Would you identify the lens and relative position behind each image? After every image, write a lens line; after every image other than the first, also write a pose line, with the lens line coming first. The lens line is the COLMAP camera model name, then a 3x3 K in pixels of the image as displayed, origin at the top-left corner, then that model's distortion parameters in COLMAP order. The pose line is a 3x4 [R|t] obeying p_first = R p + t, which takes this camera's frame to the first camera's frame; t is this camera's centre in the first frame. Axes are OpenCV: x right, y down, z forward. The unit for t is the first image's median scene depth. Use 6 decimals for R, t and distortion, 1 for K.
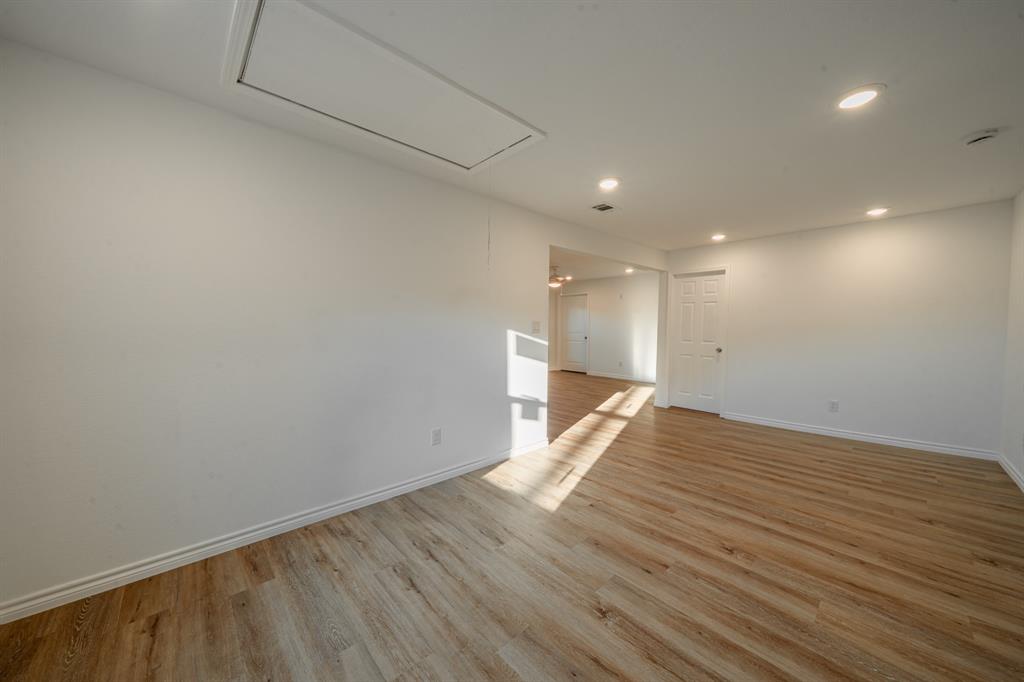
lens RADIAL K [[354.9, 0, 515.7], [0, 354.9, 341.4], [0, 0, 1]] dist [-0.002544, 0.000135]
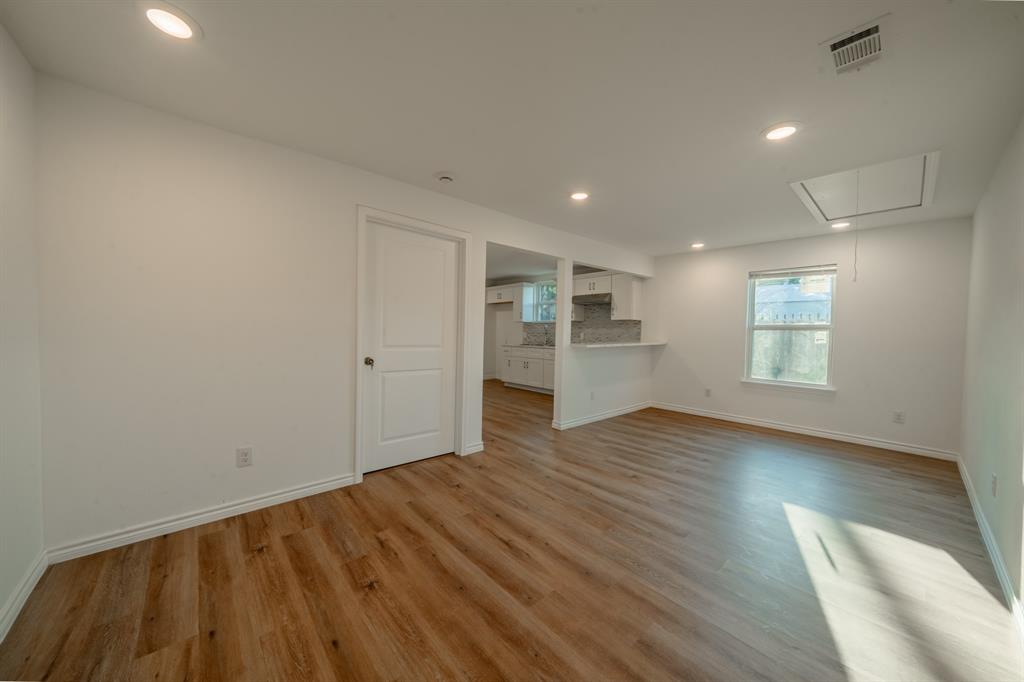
lens RADIAL K [[354.9, 0, 515.7], [0, 354.9, 341.4], [0, 0, 1]] dist [-0.002544, 0.000135]
pose [[-0.999439, -0.024361, 0.023003, 0.754817], [-0.022646, 0.997140, 0.072098, -0.058809], [-0.024693, 0.071536, -0.997132, 1.716054]]
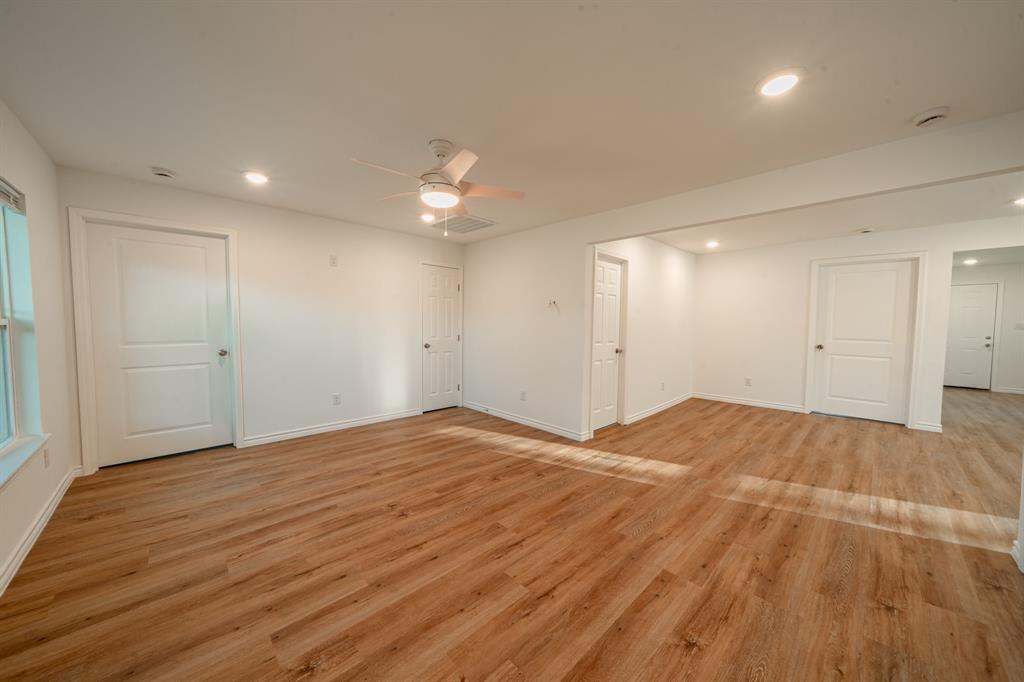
lens RADIAL K [[361.0, 0, 498.5], [0, 361.0, 329.7], [0, 0, 1]] dist [-0.000455, 0.000011]
pose [[0.004189, -0.022793, 0.999731, -0.578886], [0.037054, 0.999057, 0.022623, -0.105015], [-0.999304, 0.036949, 0.005030, 2.289531]]
